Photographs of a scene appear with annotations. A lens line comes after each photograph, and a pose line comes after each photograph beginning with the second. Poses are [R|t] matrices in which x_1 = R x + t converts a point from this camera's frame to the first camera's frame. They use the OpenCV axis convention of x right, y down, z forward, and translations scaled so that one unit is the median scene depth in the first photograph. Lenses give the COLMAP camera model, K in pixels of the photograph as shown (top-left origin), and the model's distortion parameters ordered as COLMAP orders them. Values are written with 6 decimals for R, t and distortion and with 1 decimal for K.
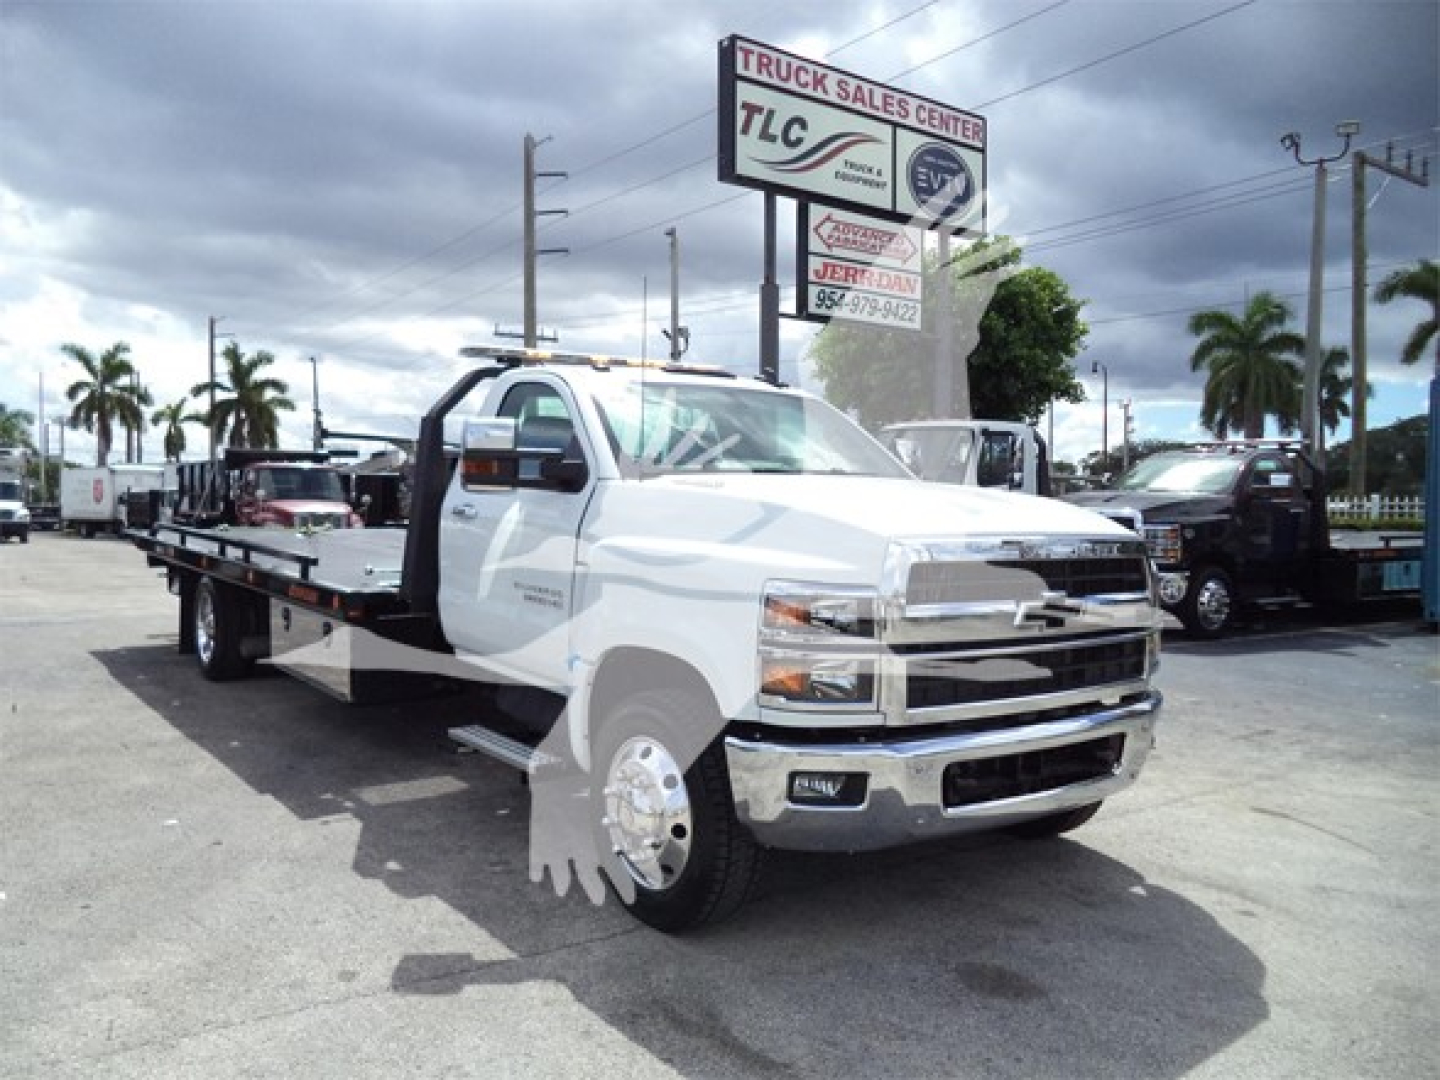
lens RADIAL K [[1185.1, 0, 724.3], [0, 1185.1, 537.0], [0, 0, 1]] dist [-0.023487, 0.001241]
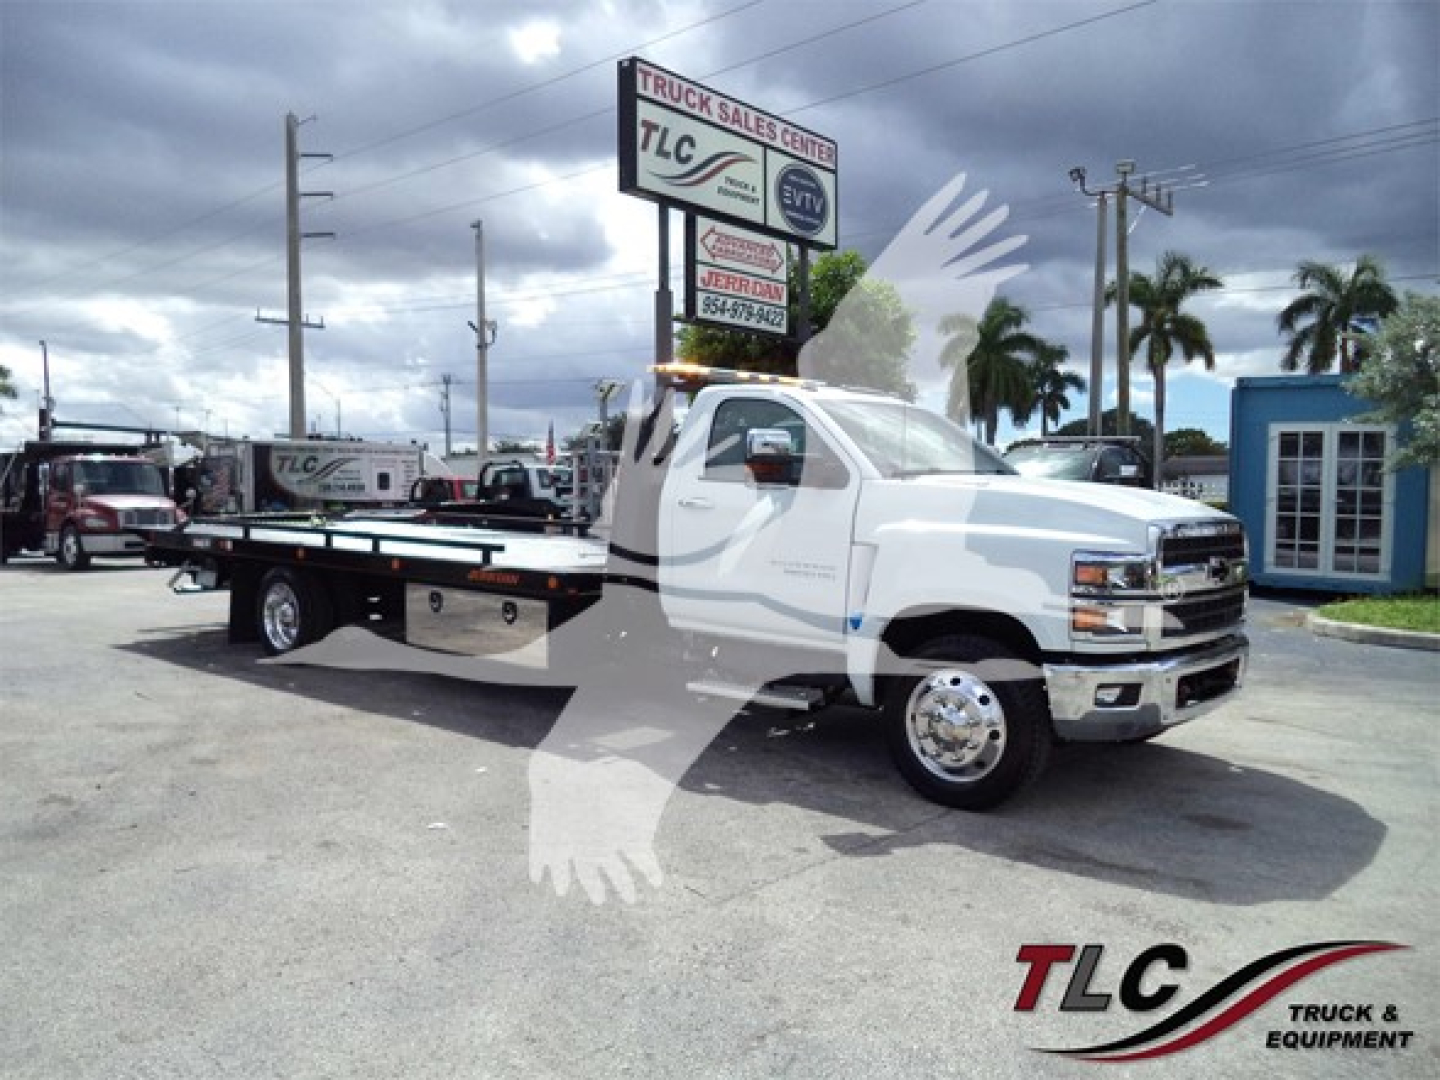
lens RADIAL K [[1184.1, 0, 727.6], [0, 1184.1, 538.4], [0, 0, 1]] dist [-0.030467, -0.004657]
pose [[0.975051, -0.016610, 0.221358, -0.143703], [0.014362, 0.999828, 0.011762, 0.000006], [-0.221515, -0.008289, 0.975122, -0.060197]]
